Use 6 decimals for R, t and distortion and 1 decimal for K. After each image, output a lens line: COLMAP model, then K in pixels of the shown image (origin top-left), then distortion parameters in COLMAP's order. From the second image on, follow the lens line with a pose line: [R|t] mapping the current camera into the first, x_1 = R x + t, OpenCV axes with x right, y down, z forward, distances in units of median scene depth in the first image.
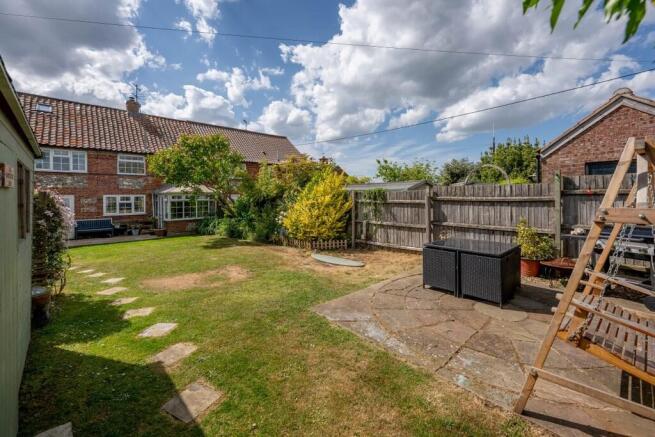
lens RADIAL K [[283.5, 0, 348.6], [0, 283.5, 197.7], [0, 0, 1]] dist [-0.002536, -0.000045]
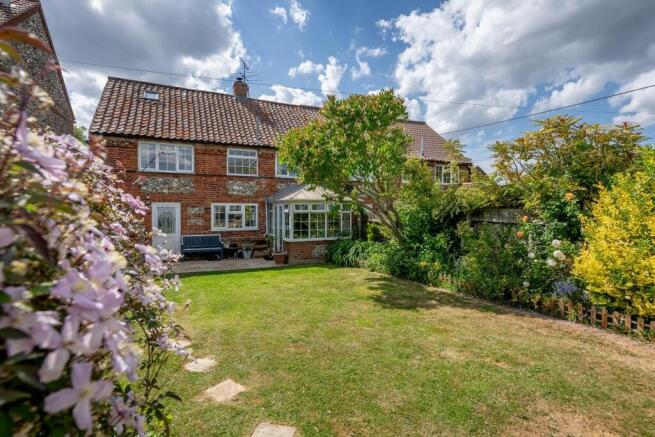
lens RADIAL K [[324.9, 0, 327.5], [0, 324.9, 218.5], [0, 0, 1]] dist [0.000816, 0.000032]
pose [[0.941726, 0.021114, -0.335717, -0.273393], [-0.013547, 0.999599, 0.024866, 0.005667], [0.336107, -0.018869, 0.941635, 0.278190]]
